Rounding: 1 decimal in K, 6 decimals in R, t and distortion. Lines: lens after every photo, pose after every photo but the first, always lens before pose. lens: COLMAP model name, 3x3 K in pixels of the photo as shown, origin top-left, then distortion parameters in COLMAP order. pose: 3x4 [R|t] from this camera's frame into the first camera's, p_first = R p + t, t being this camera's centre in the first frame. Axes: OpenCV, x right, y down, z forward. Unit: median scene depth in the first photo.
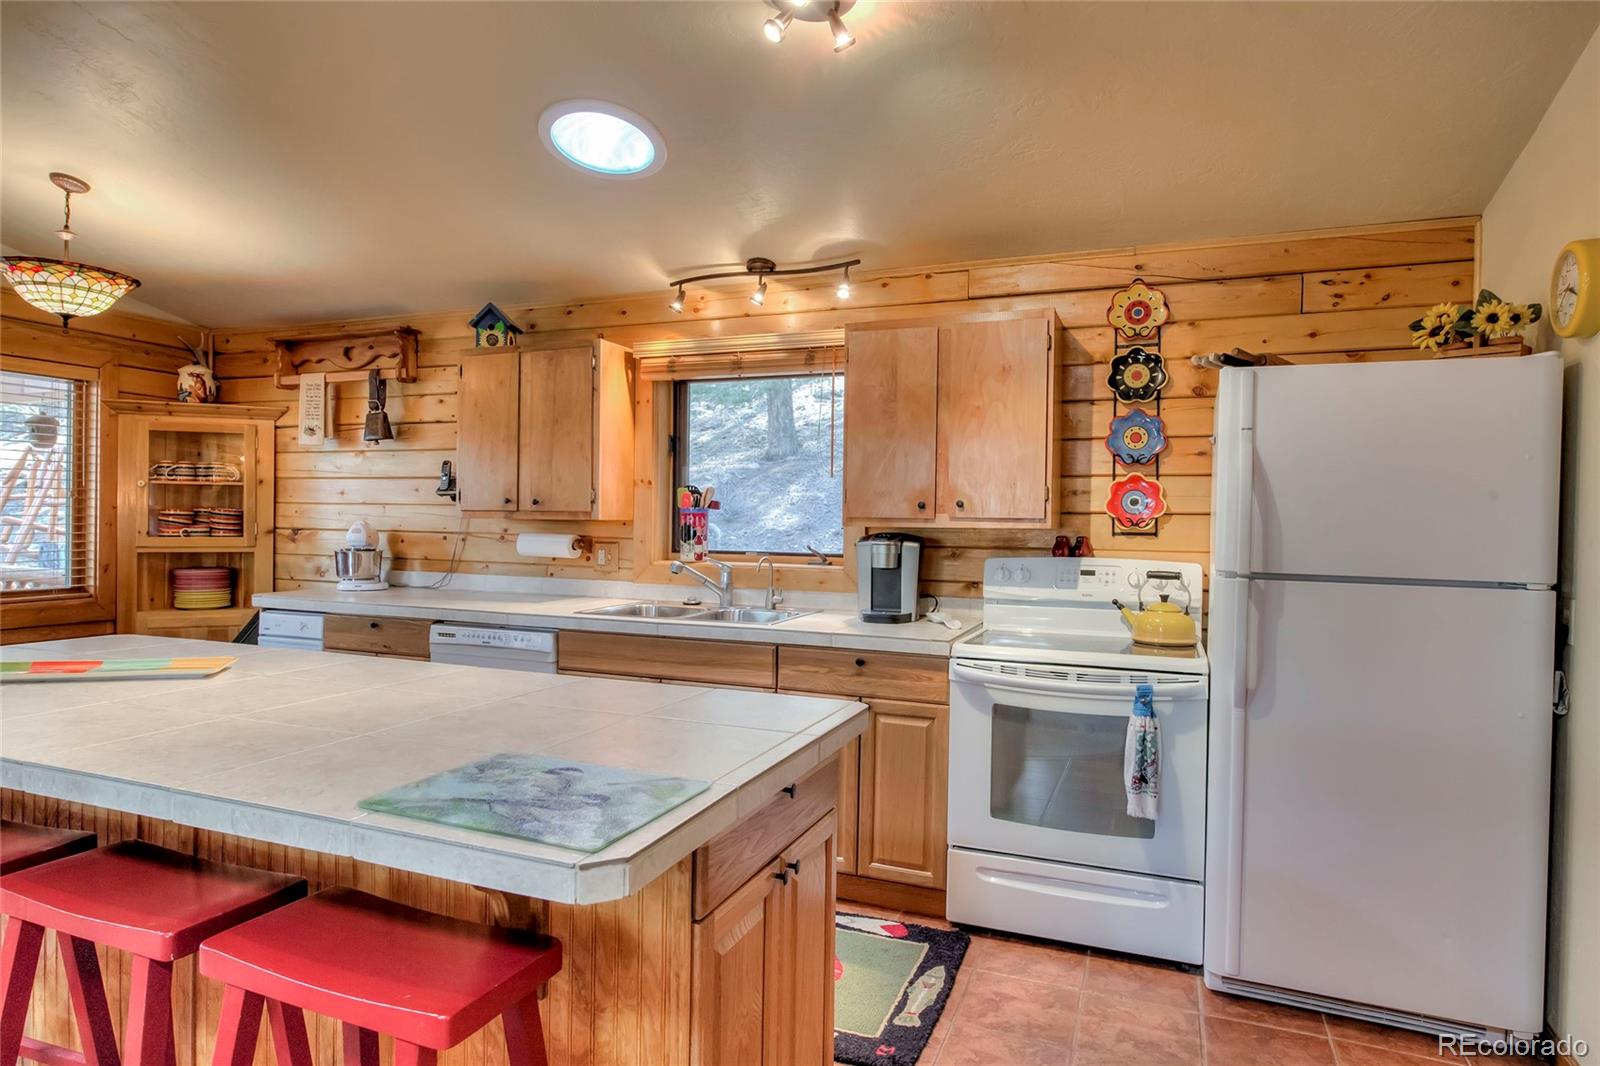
lens RADIAL K [[919.1, 0, 800.2], [0, 919.1, 525.7], [0, 0, 1]] dist [-0.003128, -0.000177]
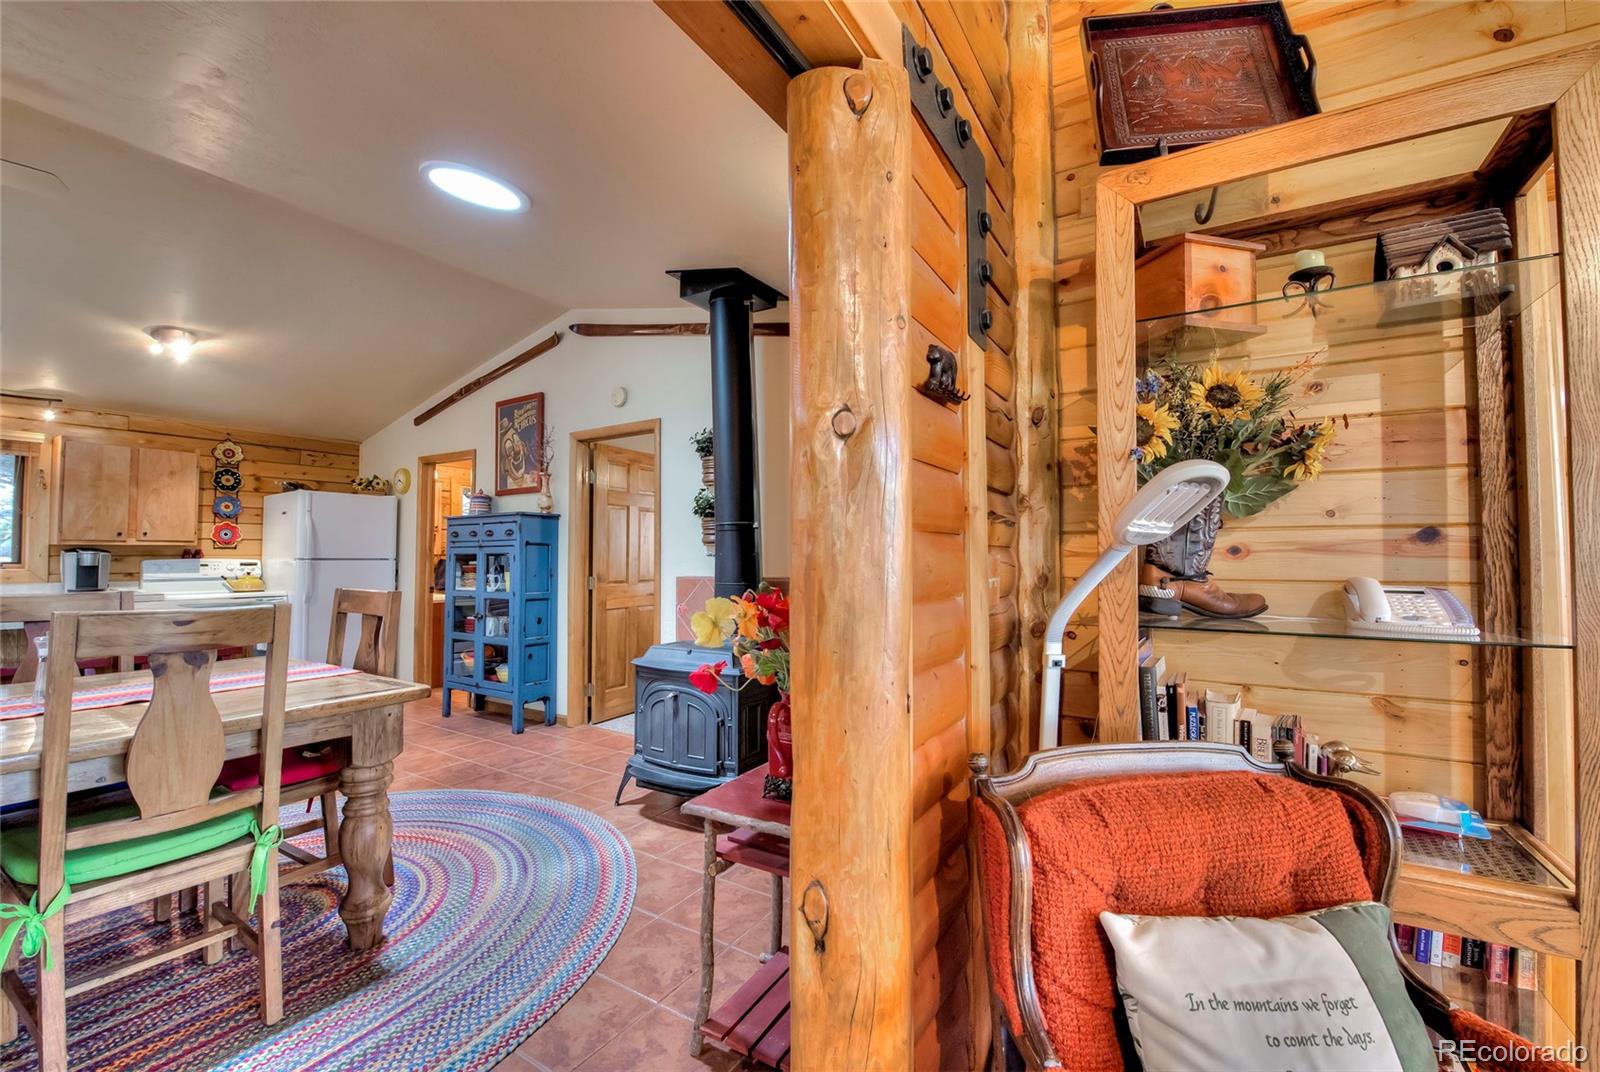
lens RADIAL K [[643.5, 0, 803.5], [0, 643.5, 536.9], [0, 0, 1]] dist [-0.015204, -0.003234]
pose [[0.179055, 0.015757, 0.983713, -0.944936], [0.014766, 0.999716, -0.018701, 0.032486], [-0.983728, 0.017874, 0.178772, -0.720076]]
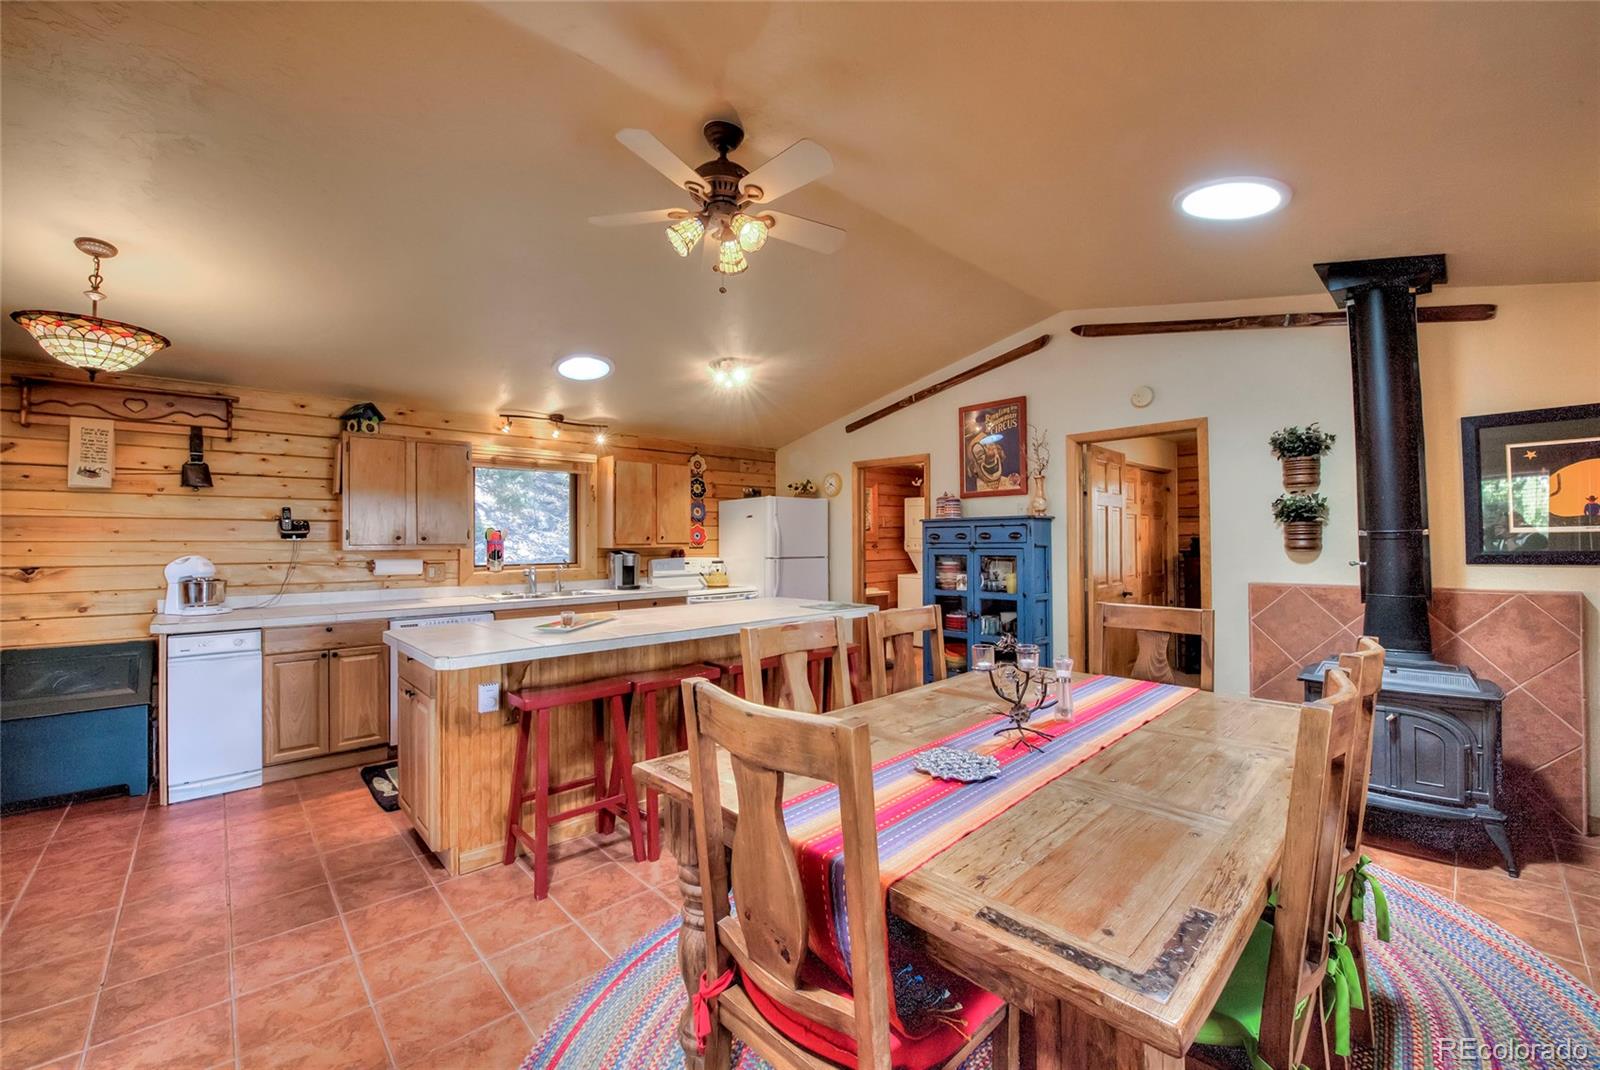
lens RADIAL K [[634.2, 0, 801.2], [0, 634.2, 533.1], [0, 0, 1]] dist [-0.013803, -0.003434]
pose [[0.424874, -0.005632, 0.905235, -1.157547], [0.021806, 0.999754, -0.004015, -0.019402], [-0.904990, 0.021445, 0.424892, -0.052109]]
